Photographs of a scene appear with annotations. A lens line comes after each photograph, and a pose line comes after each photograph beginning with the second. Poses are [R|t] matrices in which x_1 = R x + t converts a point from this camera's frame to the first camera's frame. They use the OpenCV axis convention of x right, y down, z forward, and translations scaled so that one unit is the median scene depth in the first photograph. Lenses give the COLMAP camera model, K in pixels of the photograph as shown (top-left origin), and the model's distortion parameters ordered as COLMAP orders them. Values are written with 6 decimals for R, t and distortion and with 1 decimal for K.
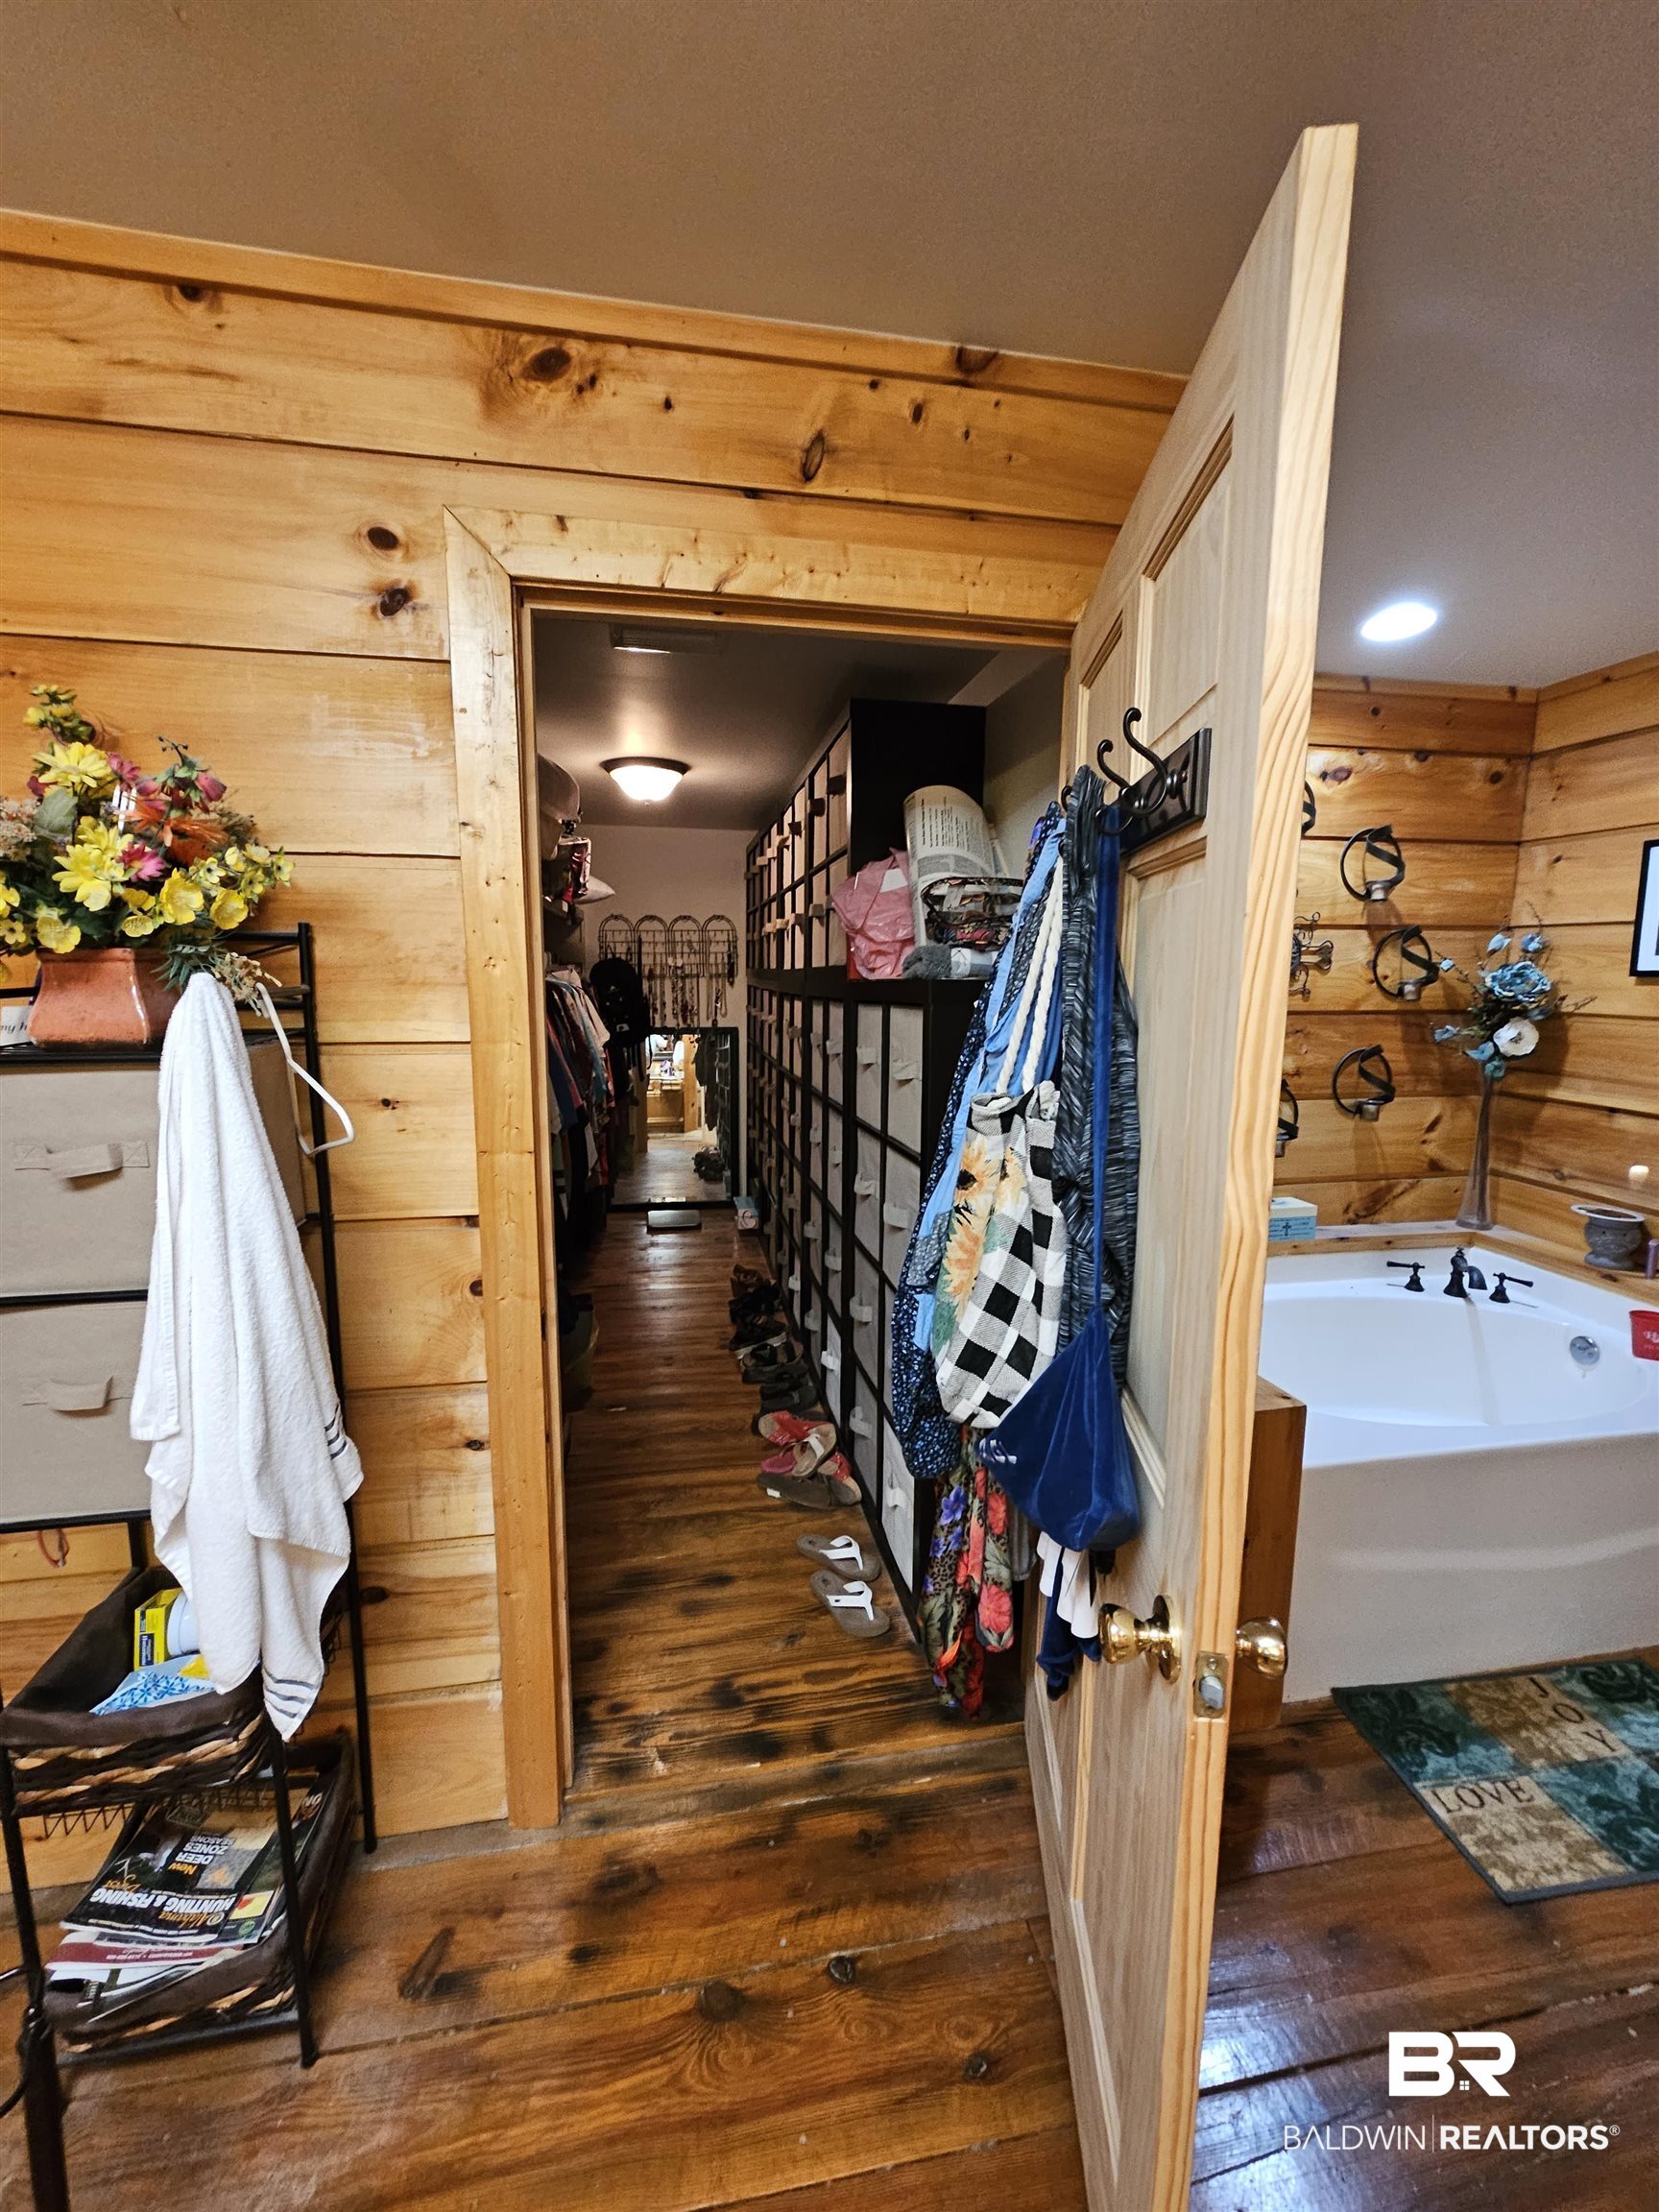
lens RADIAL K [[906.5, 0, 828.0], [0, 906.5, 1101.0], [0, 0, 1]] dist [0.003904, -0.000581]
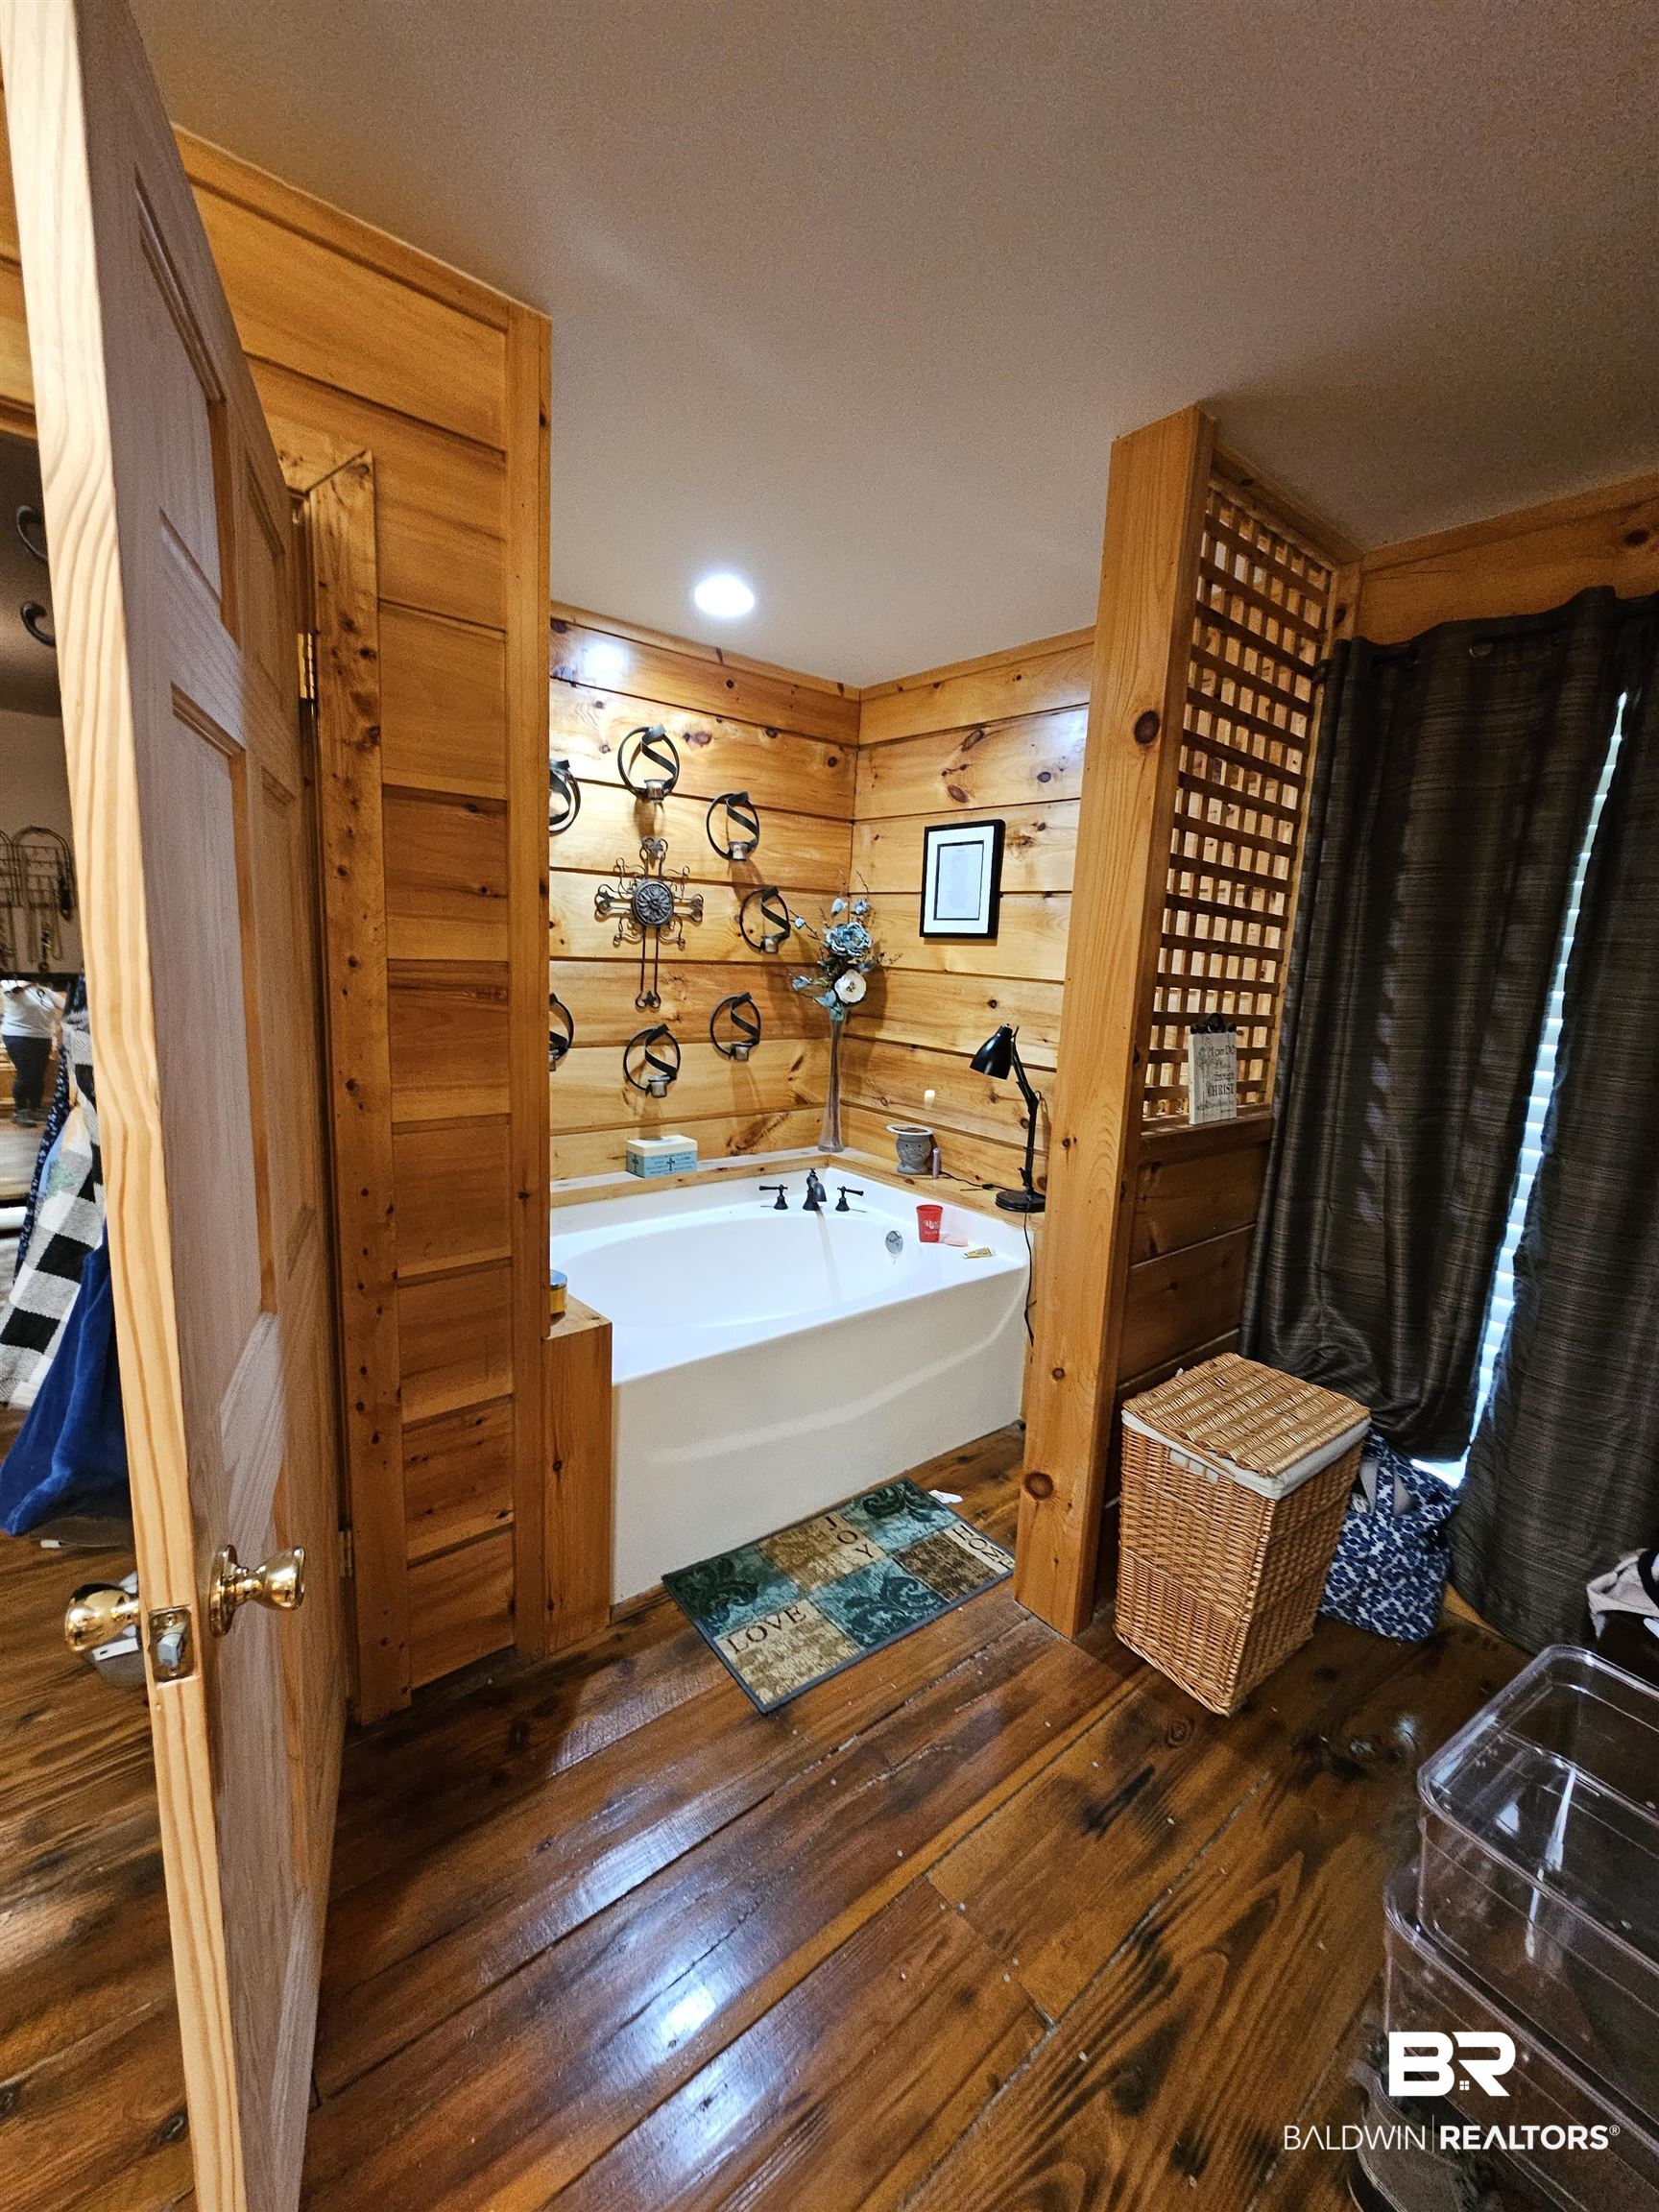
lens RADIAL K [[906.5, 0, 830.4], [0, 906.5, 1104.1], [0, 0, 1]] dist [0.003904, -0.000581]
pose [[0.874292, -0.048385, 0.482983, 0.159560], [0.029020, 0.998450, 0.047493, 0.025218], [-0.484533, -0.027507, 0.874341, -0.021168]]
